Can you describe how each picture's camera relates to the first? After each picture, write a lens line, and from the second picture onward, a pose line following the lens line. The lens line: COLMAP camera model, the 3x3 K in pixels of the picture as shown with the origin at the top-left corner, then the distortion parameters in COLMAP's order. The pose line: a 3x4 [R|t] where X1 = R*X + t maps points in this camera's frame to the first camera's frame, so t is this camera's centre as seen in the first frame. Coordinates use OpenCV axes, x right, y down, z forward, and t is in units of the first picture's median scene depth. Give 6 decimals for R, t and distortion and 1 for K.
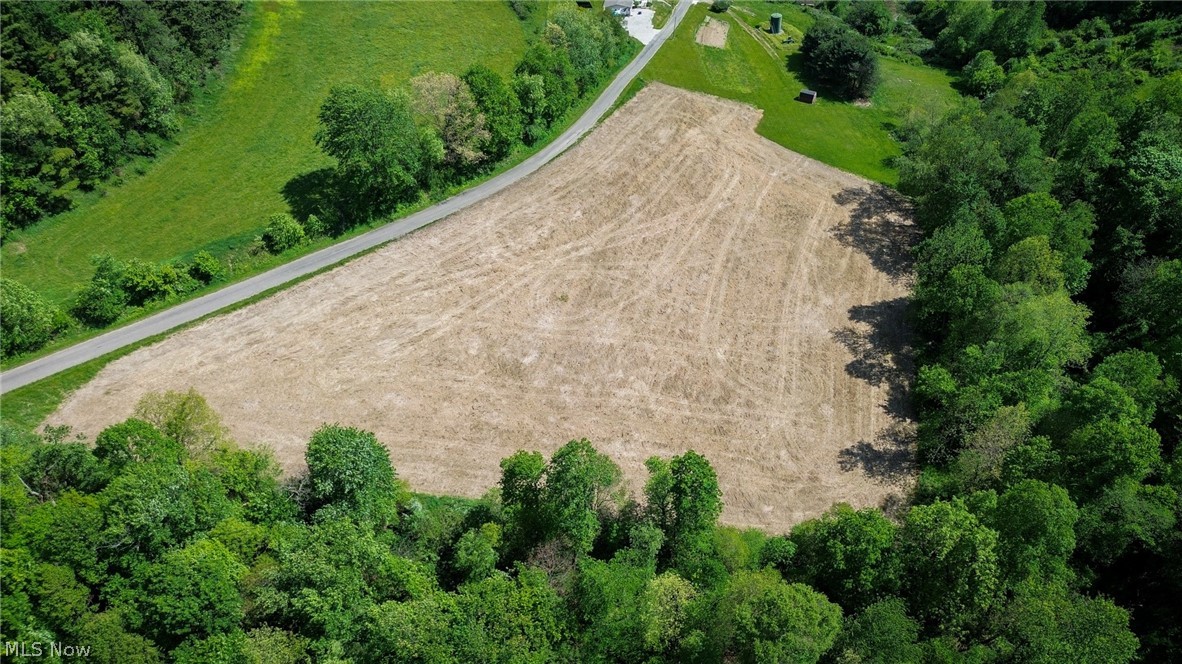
lens RADIAL K [[837.6, 0, 594.1], [0, 837.6, 333.1], [0, 0, 1]] dist [0.030987, -0.014312]
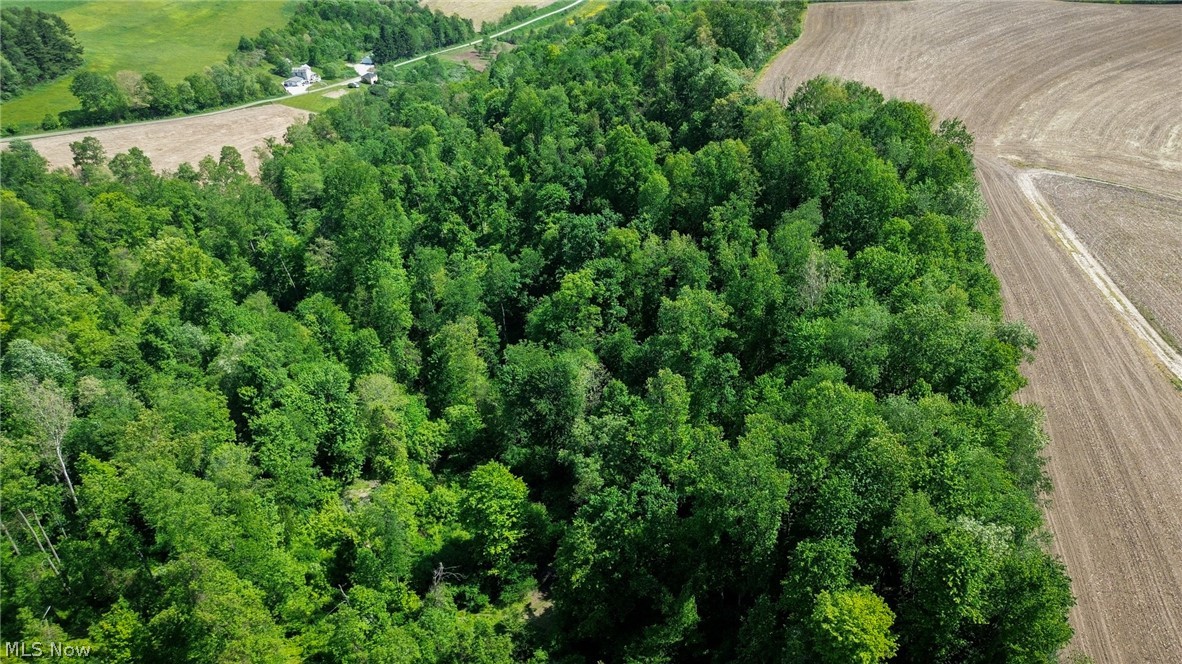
lens RADIAL K [[837.6, 0, 589.6], [0, 837.6, 332.2], [0, 0, 1]] dist [0.030987, -0.014312]
pose [[0.999852, 0.010045, -0.014002, 1.207790], [-0.013002, 0.973011, -0.230393, 0.990074], [0.011310, 0.230541, 0.972997, -1.212911]]
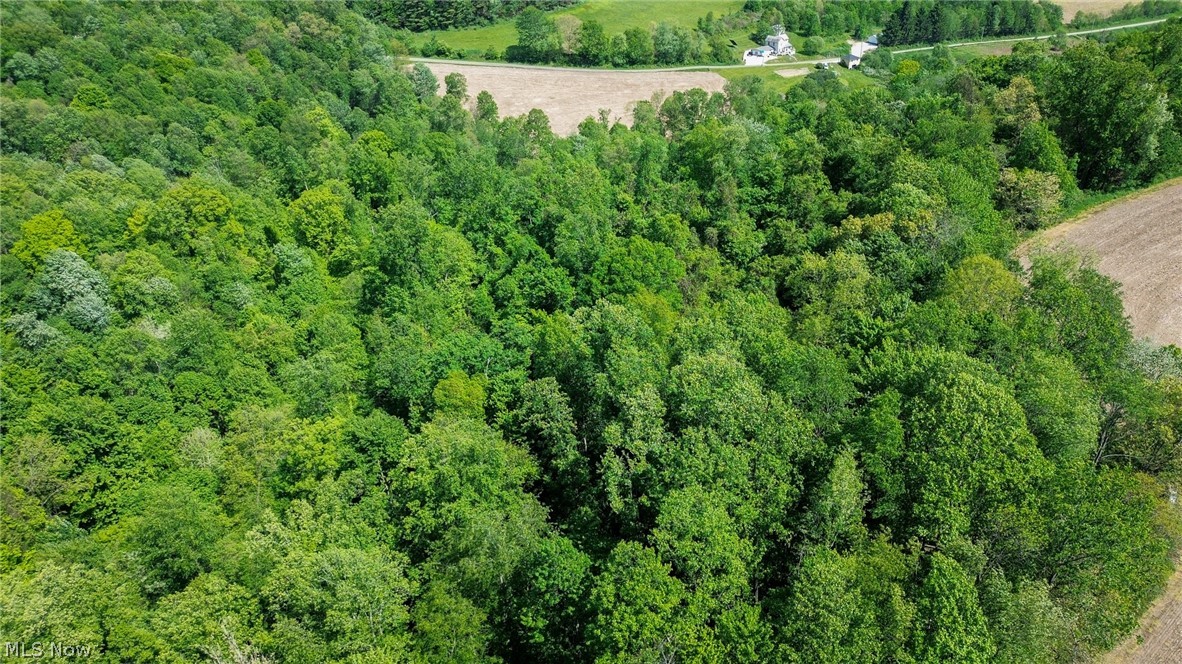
lens RADIAL K [[837.6, 0, 584.2], [0, 837.6, 328.3], [0, 0, 1]] dist [0.030987, -0.014312]
pose [[0.700330, 0.367883, -0.611719, 1.722439], [-0.477309, 0.878549, -0.018098, 0.536649], [0.530767, 0.304653, 0.790868, -0.673568]]
